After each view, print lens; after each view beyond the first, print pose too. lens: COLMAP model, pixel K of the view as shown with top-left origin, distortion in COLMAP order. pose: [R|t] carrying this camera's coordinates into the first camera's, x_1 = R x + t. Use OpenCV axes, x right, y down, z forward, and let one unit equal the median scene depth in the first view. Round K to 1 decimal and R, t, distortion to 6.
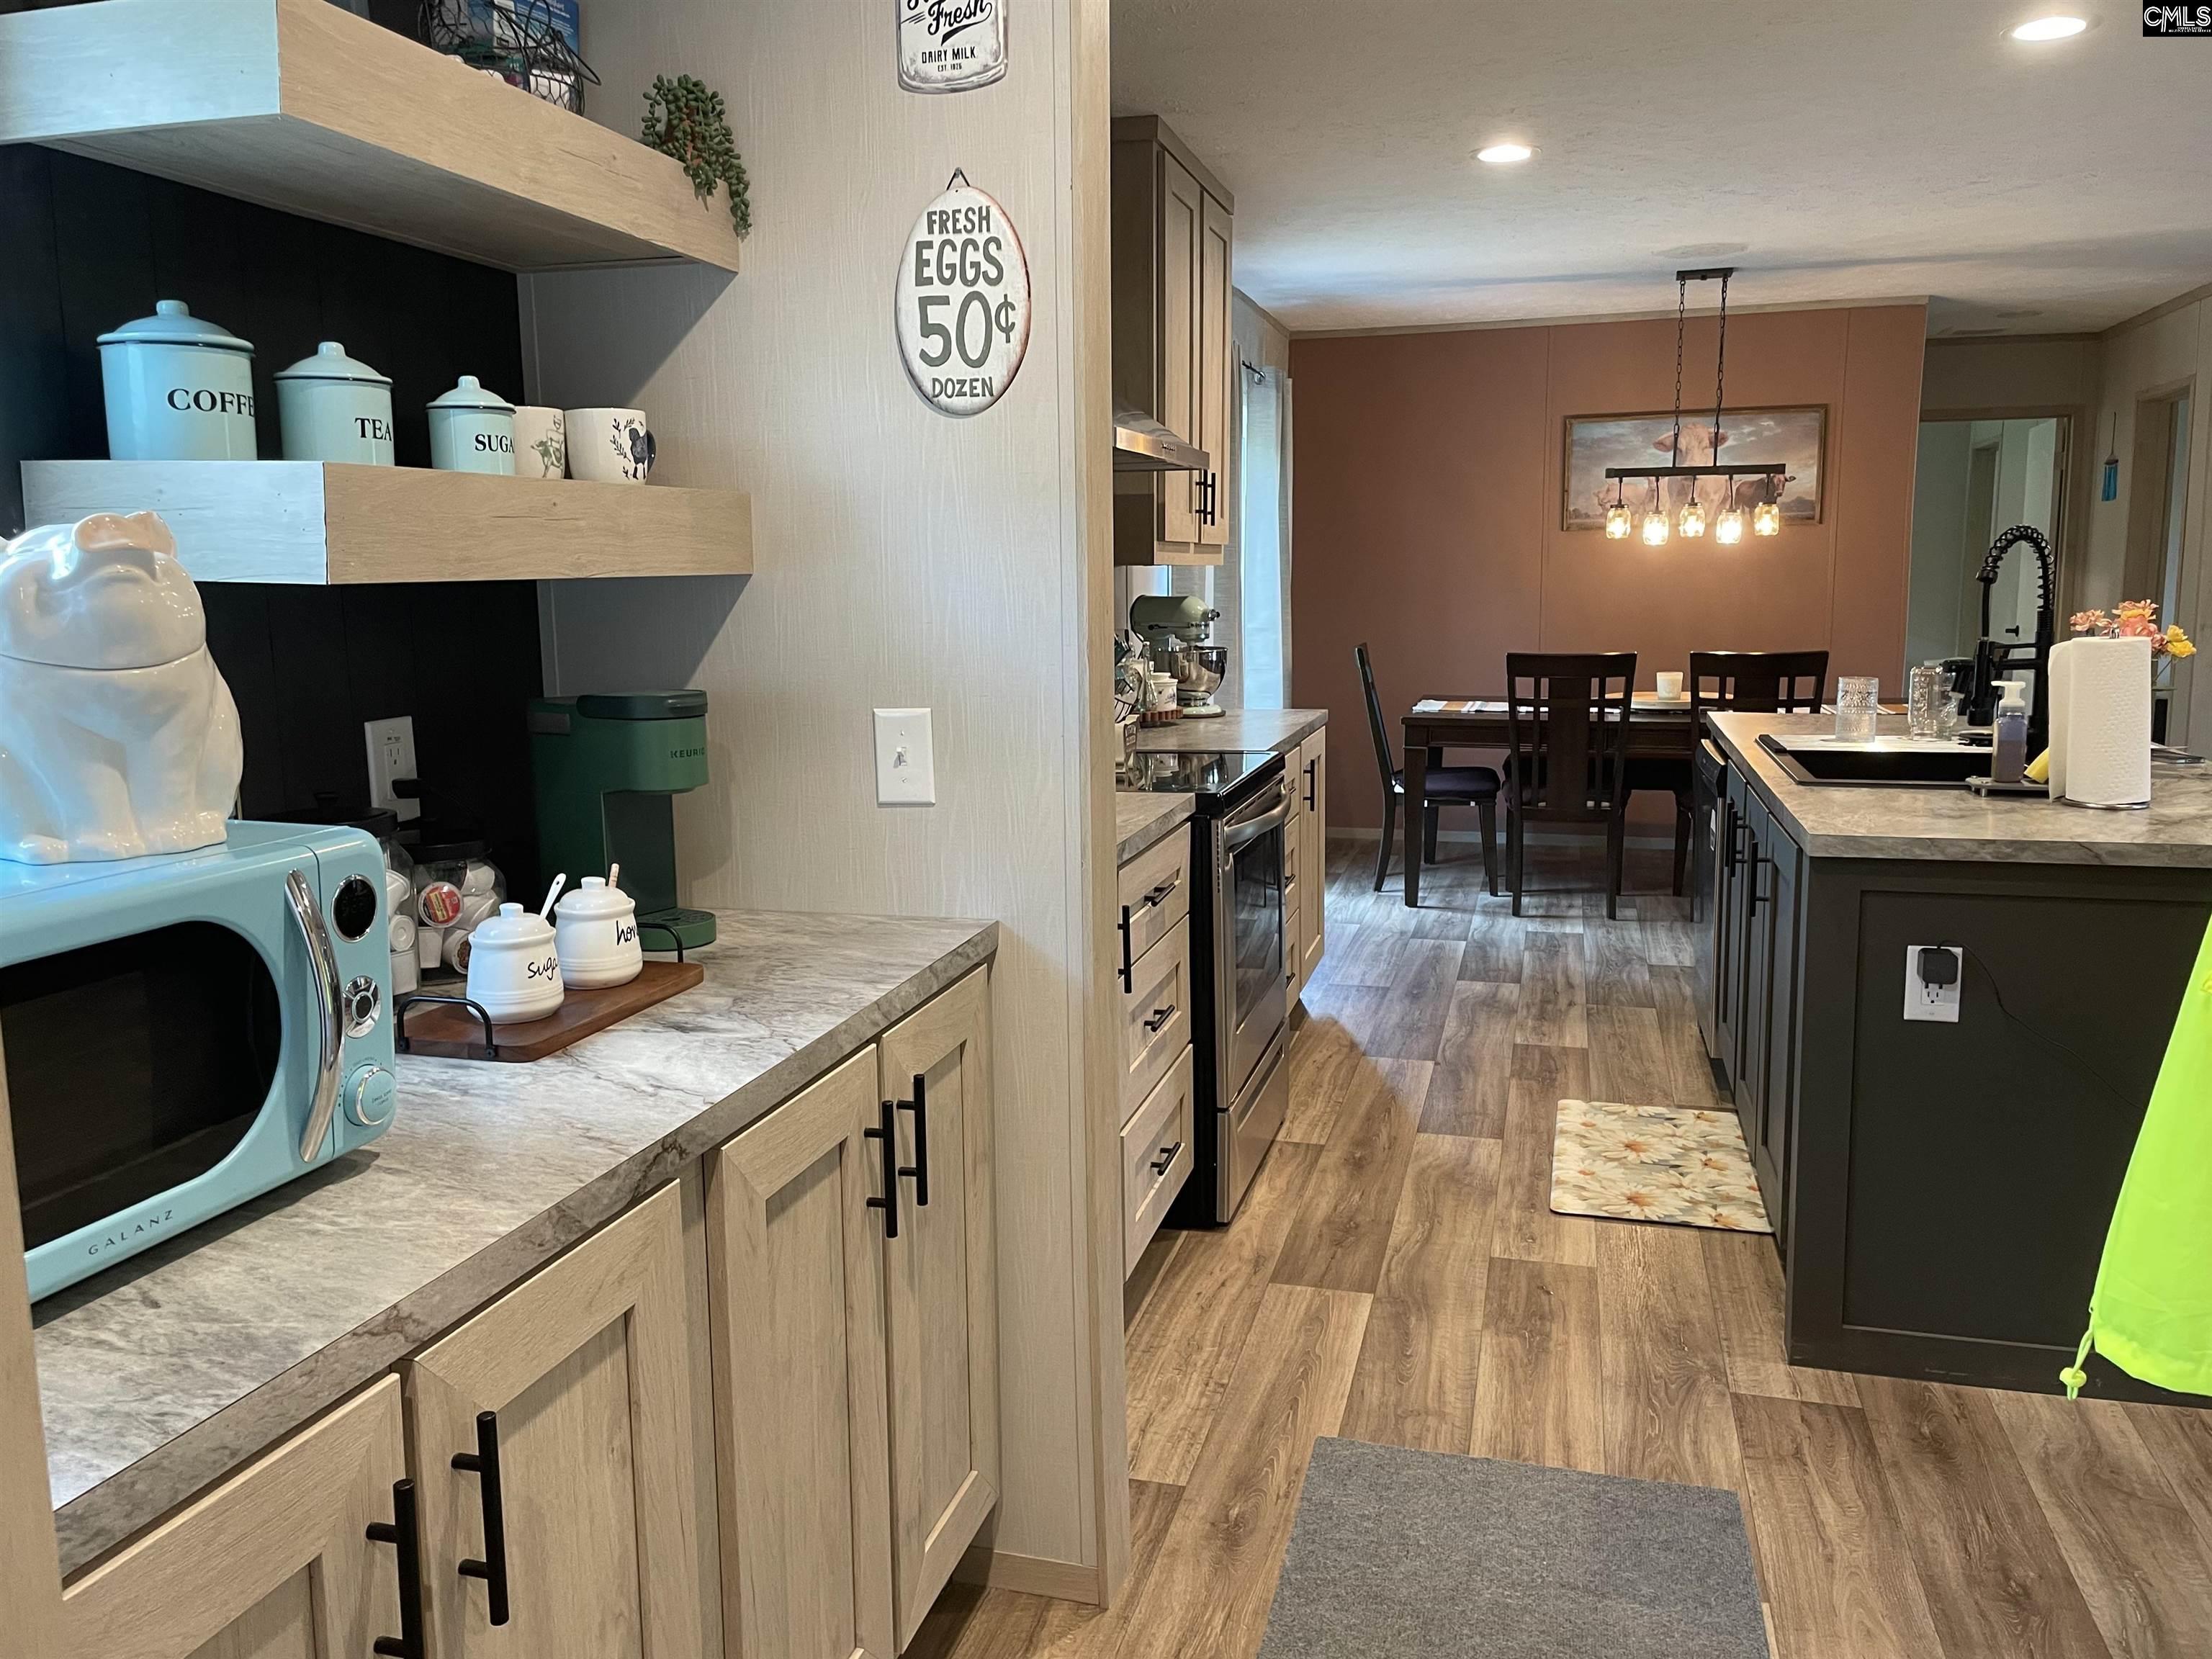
lens RADIAL K [[1675.6, 0, 1098.5], [0, 1675.6, 807.6], [0, 0, 1]] dist [0.091502, -0.122559]
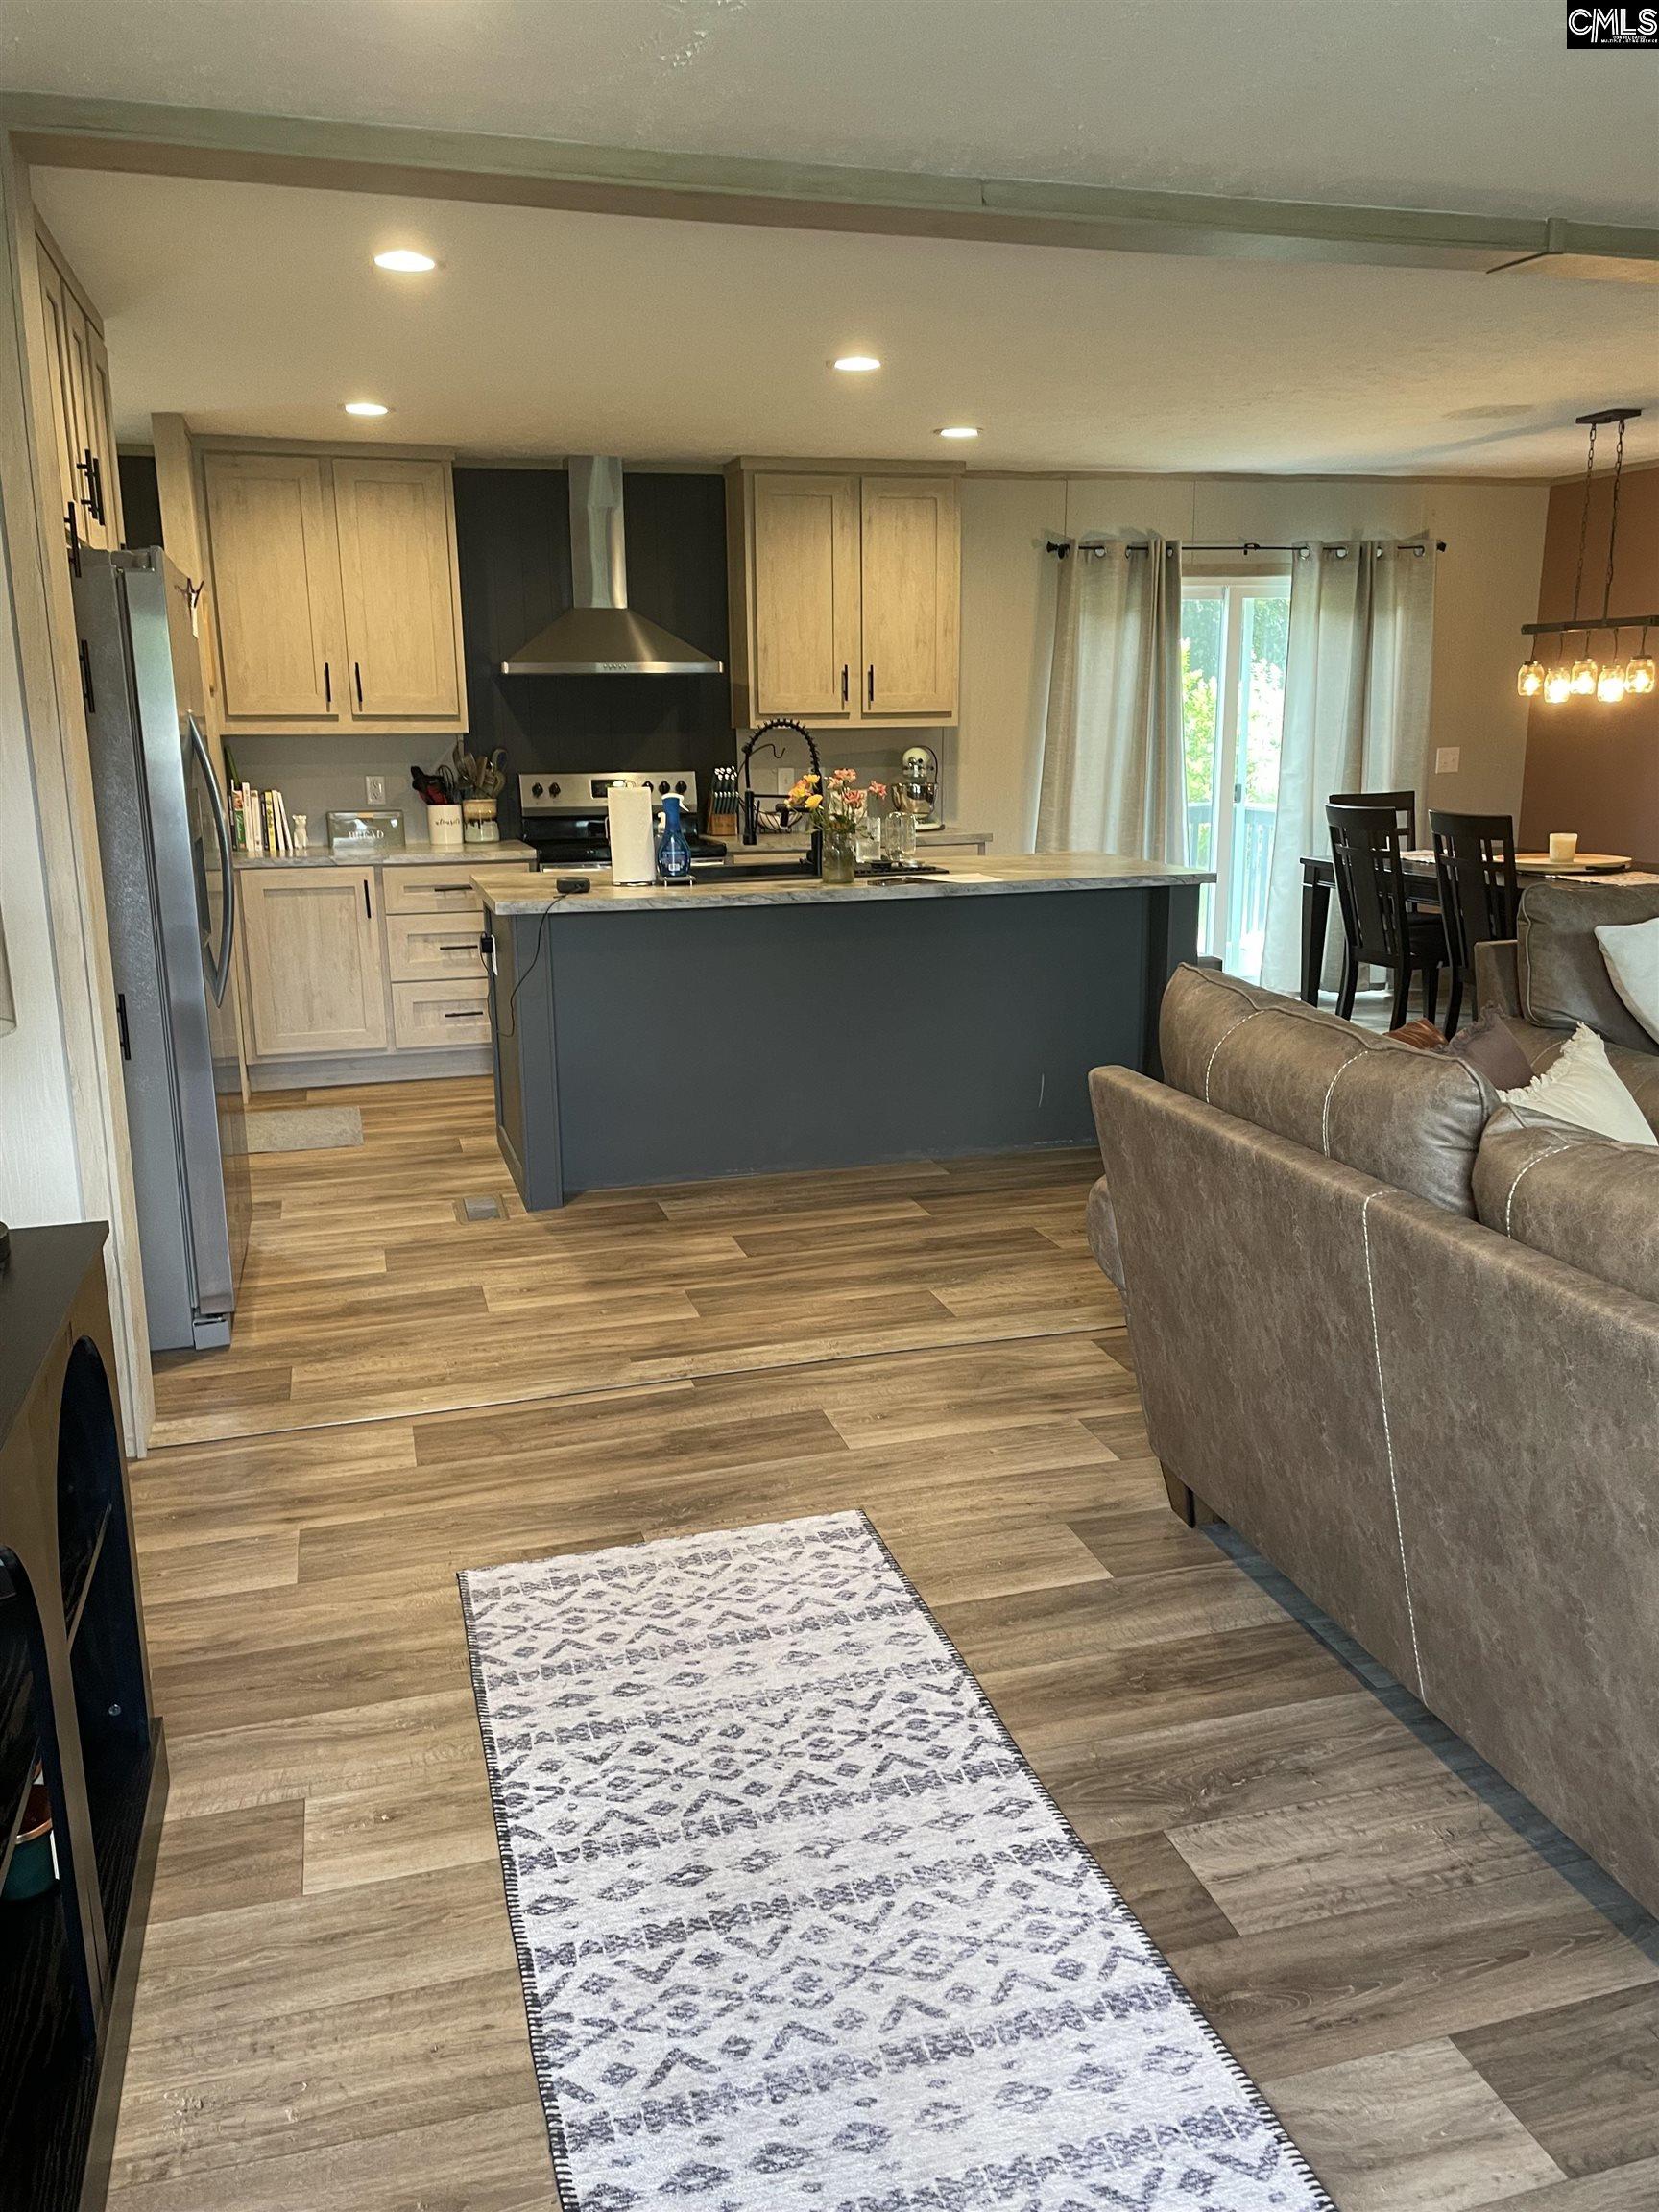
lens RADIAL K [[1675.6, 0, 829.5], [0, 1675.6, 1106.0], [0, 0, 1]] dist [0.091502, -0.122559]
pose [[0.531249, 0.199495, -0.823393, 0.925926], [-0.113535, 0.979879, 0.164157, -0.038439], [0.839574, 0.006275, 0.543209, 0.106626]]
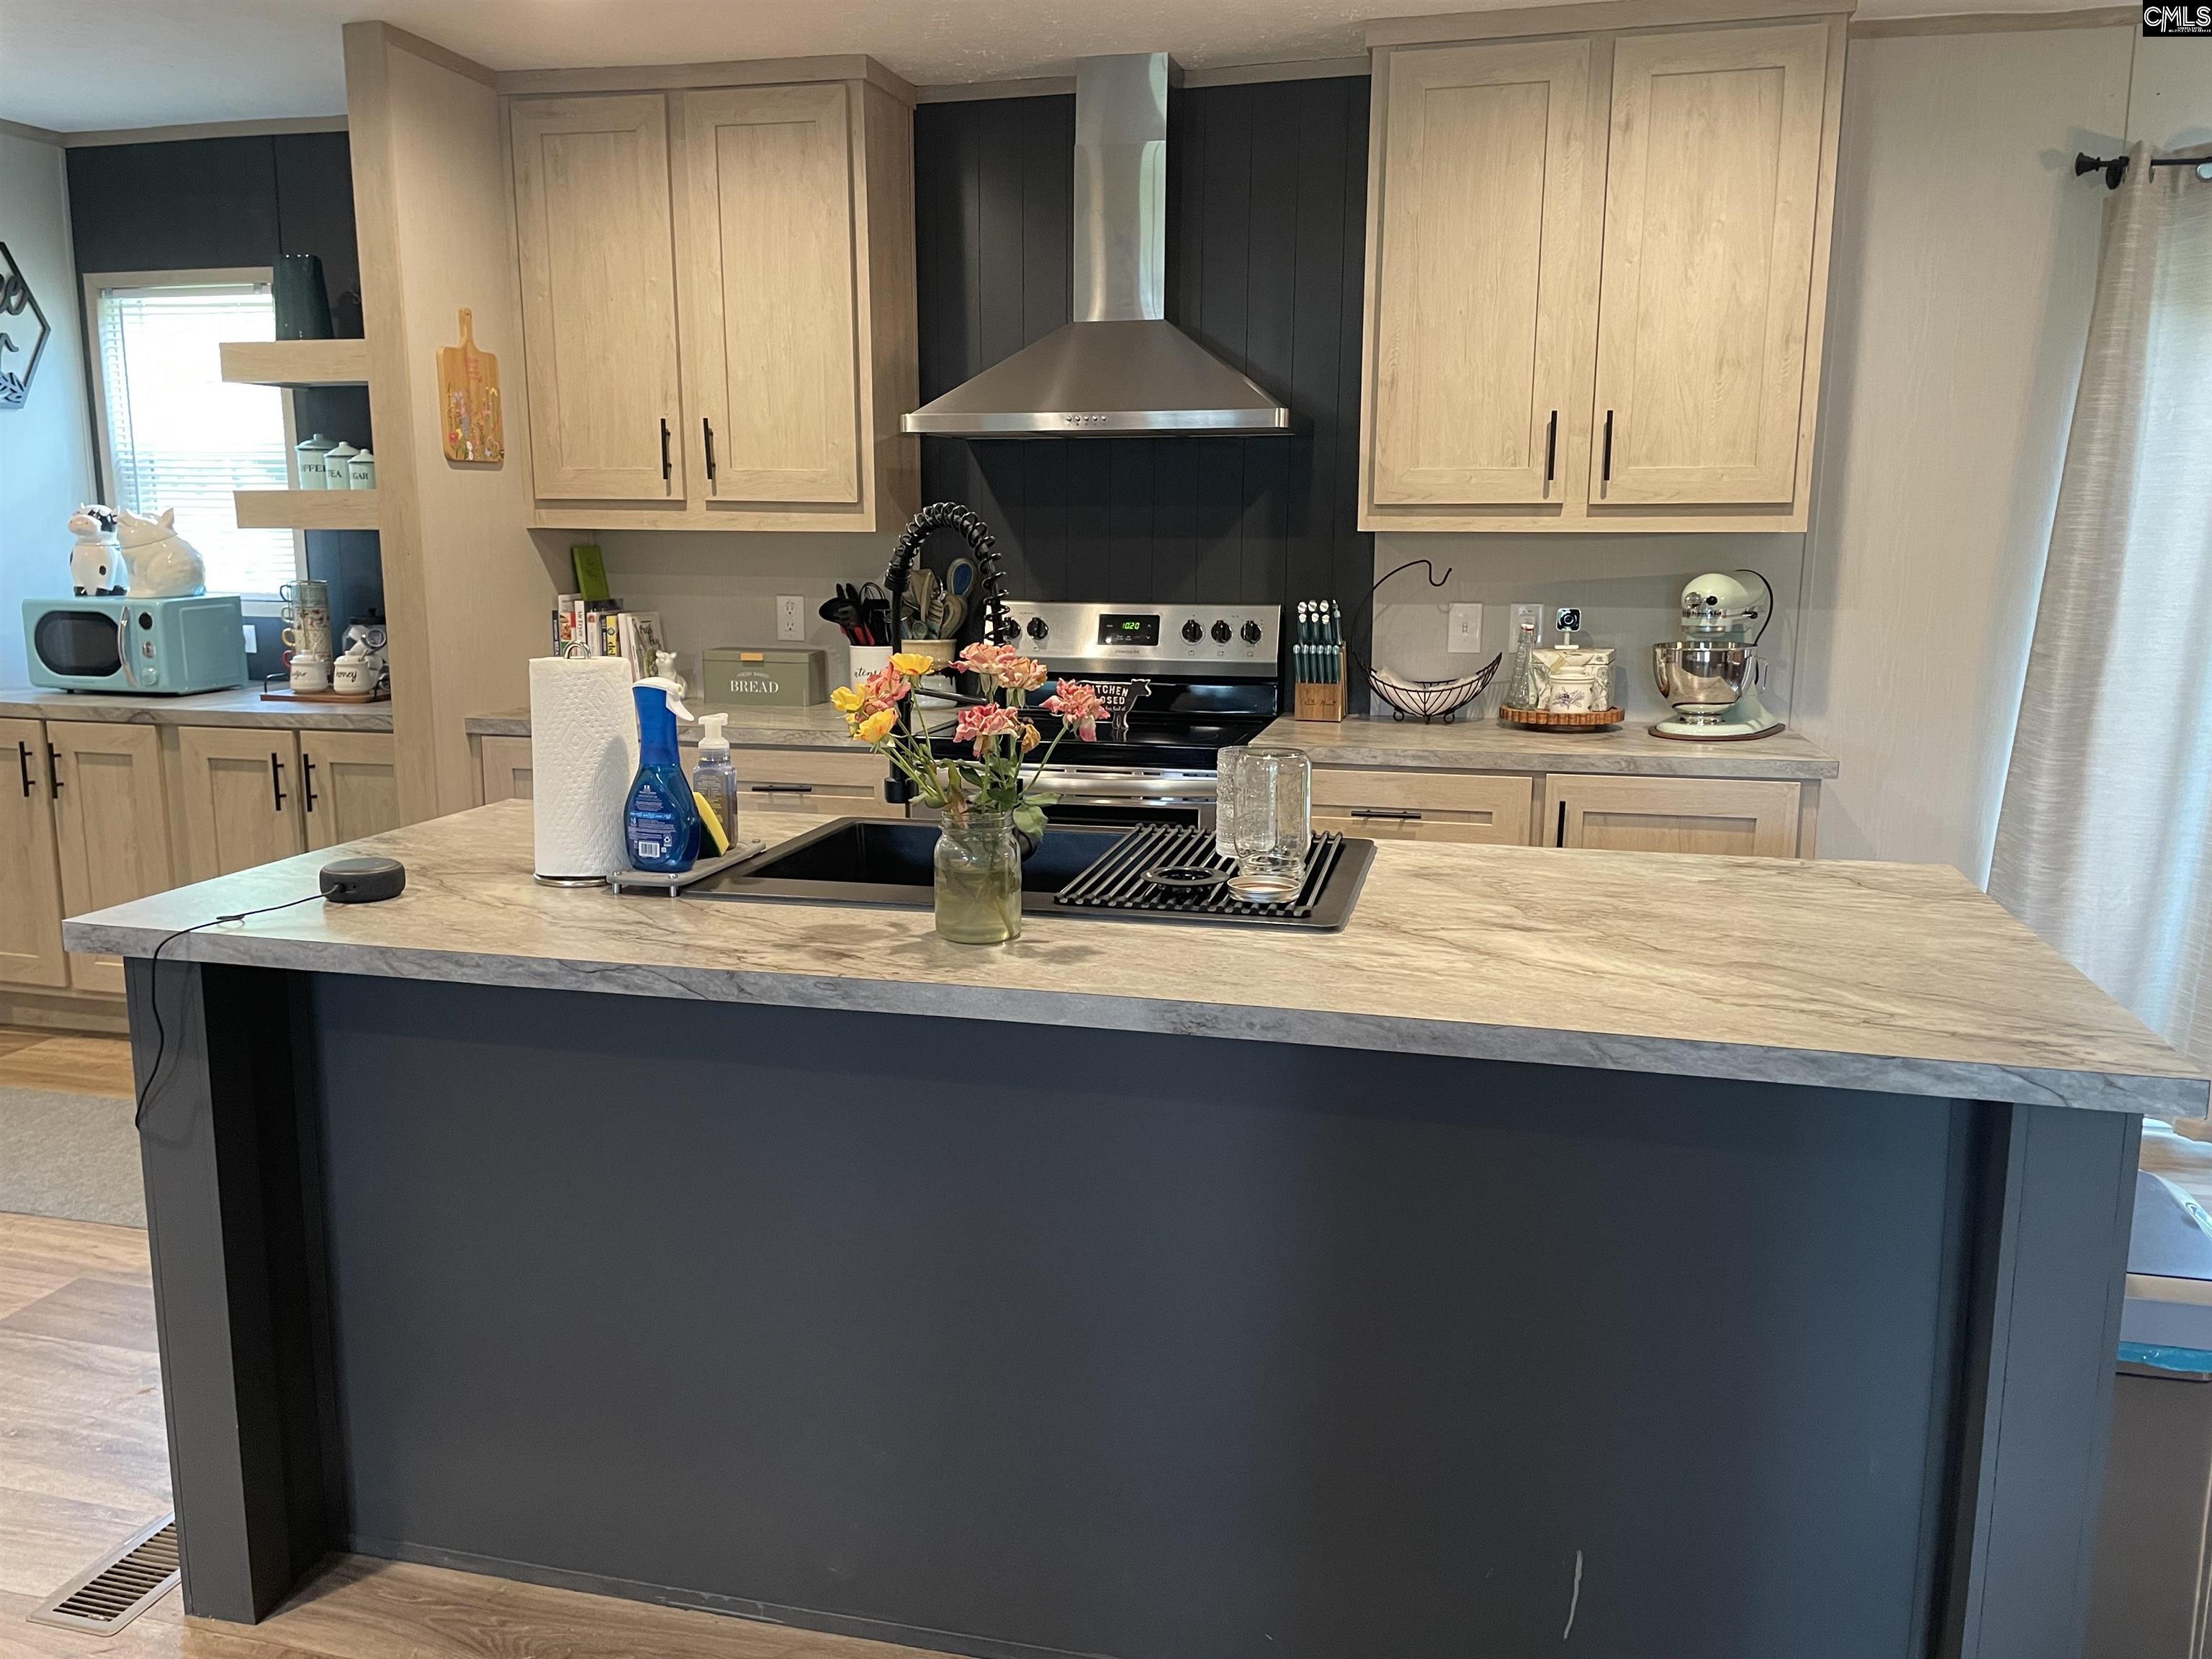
lens RADIAL K [[1675.6, 0, 1098.5], [0, 1675.6, 807.6], [0, 0, 1]] dist [0.091502, -0.122559]
pose [[0.035991, 0.183349, -0.982389, 0.568738], [-0.142369, 0.973940, 0.176556, -0.086397], [0.989159, 0.133507, 0.061157, 0.510666]]
